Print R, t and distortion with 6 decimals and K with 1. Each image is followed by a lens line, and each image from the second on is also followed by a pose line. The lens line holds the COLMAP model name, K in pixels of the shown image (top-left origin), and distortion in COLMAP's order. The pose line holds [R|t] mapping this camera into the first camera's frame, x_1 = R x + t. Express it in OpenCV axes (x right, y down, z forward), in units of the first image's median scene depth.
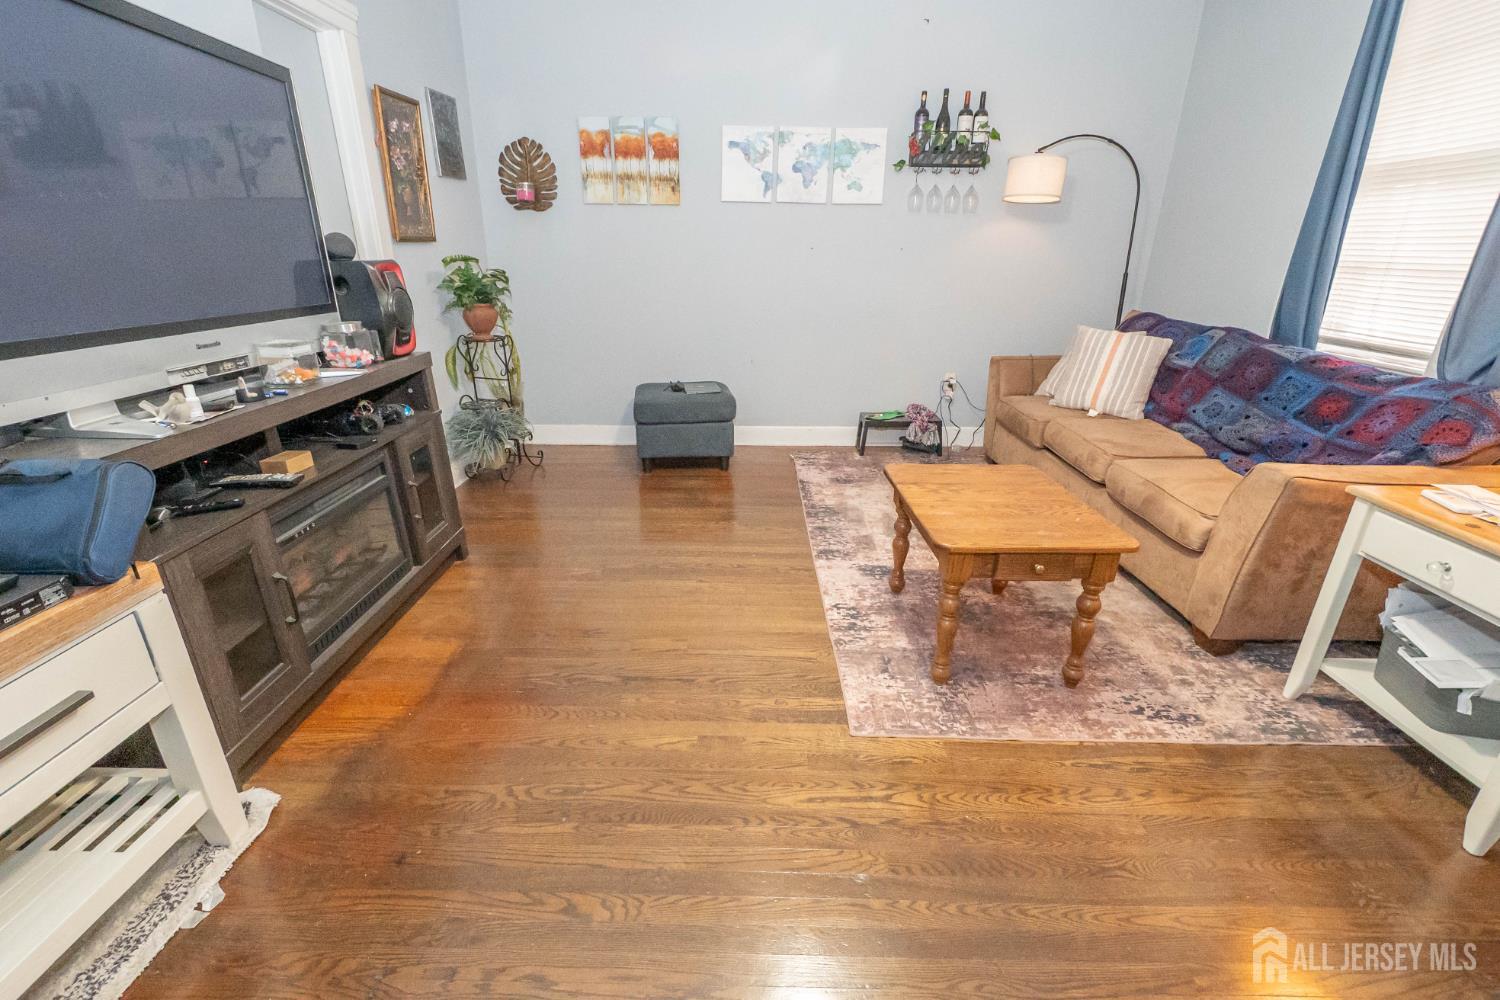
lens RADIAL K [[640.5, 0, 747.2], [0, 640.5, 532.1], [0, 0, 1]] dist [0.016236, -0.010140]
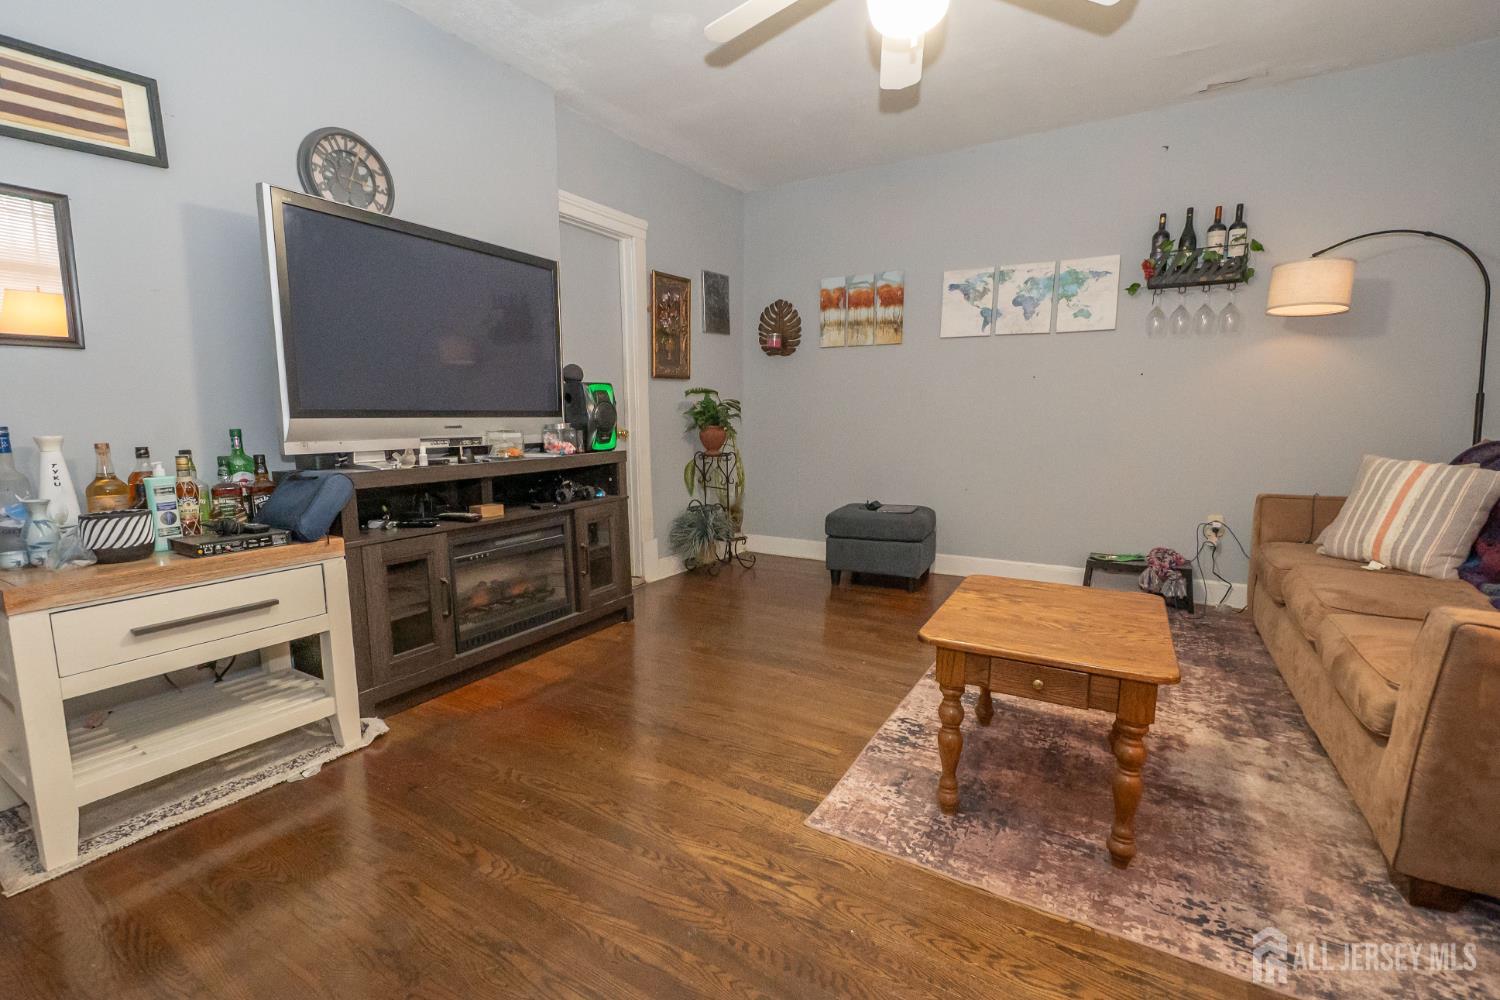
lens RADIAL K [[661.3, 0, 751.6], [0, 661.3, 541.9], [0, 0, 1]] dist [0.013236, -0.008611]
pose [[0.866768, 0.088332, -0.490826, 0.272435], [-0.192662, 0.967090, -0.166186, 0.047597], [0.459993, 0.238608, 0.855262, 0.018892]]
